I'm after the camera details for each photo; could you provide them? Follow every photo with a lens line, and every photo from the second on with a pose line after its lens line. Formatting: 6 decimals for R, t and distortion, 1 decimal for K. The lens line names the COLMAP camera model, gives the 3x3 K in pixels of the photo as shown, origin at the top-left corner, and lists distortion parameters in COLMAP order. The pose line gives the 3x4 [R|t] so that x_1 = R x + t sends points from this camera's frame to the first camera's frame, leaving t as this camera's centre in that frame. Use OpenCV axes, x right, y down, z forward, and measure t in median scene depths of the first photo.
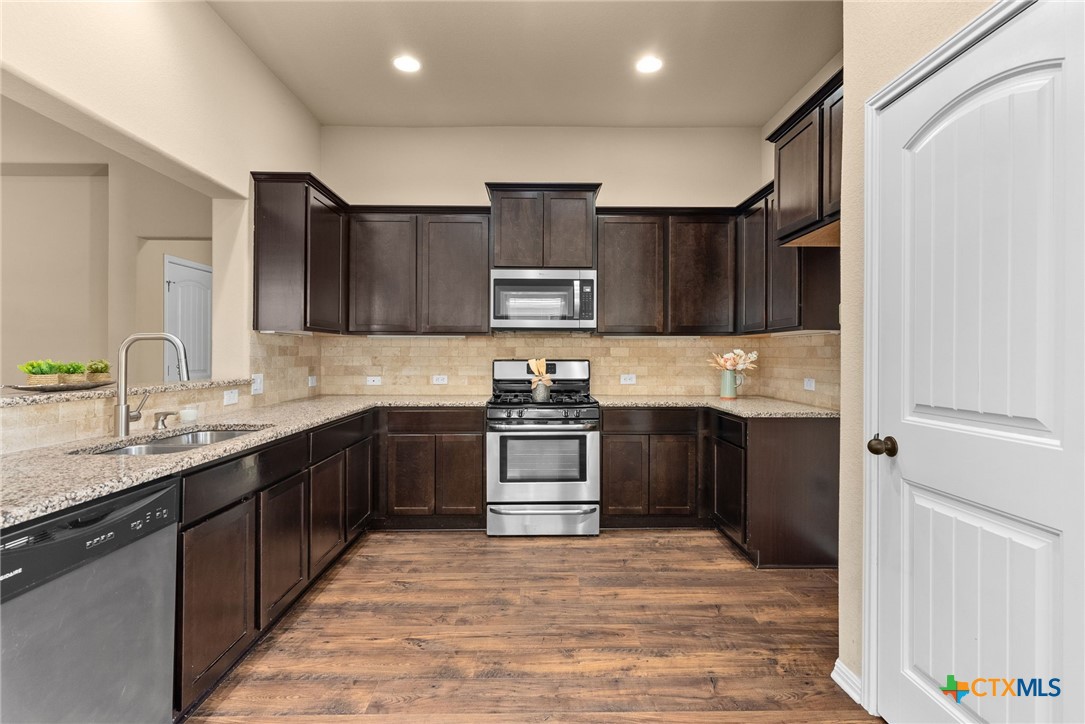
lens RADIAL K [[517.0, 0, 542.5], [0, 517.0, 354.4], [0, 0, 1]] dist [0.002231, -0.000977]
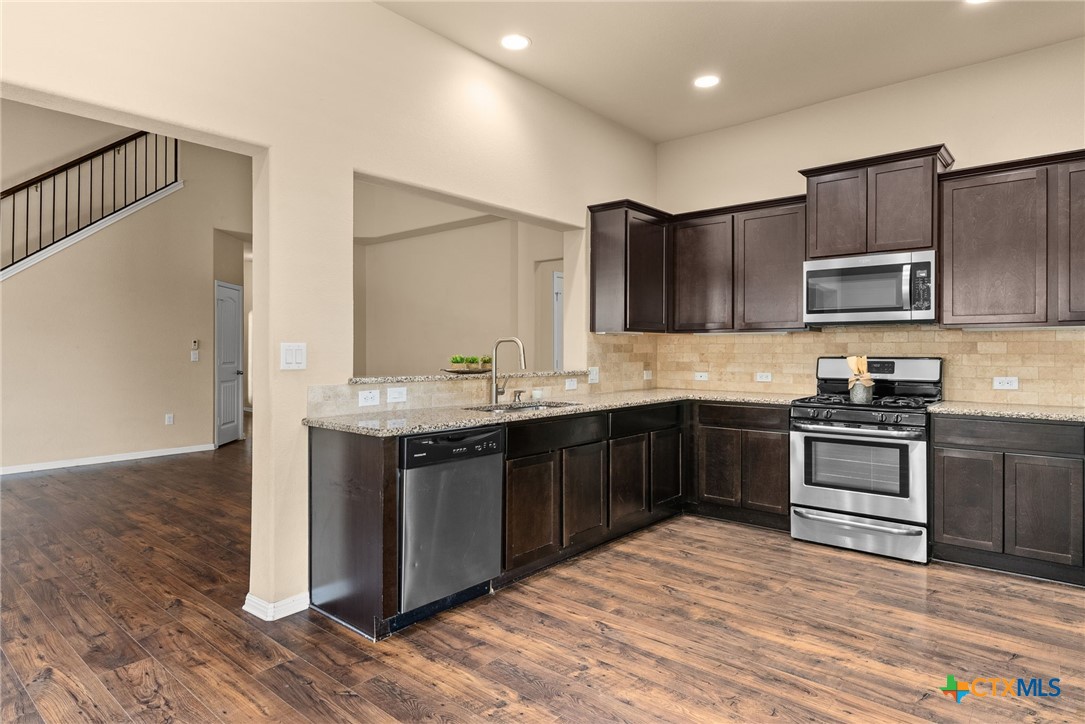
lens RADIAL K [[614.9, 0, 547.7], [0, 614.9, 356.6], [0, 0, 1]] dist [-0.004652, 0.001148]
pose [[0.751503, 0.004930, -0.659712, 0.334836], [0.000678, 0.999966, 0.008245, 0.000431], [0.659730, -0.006643, 0.751473, -0.181008]]
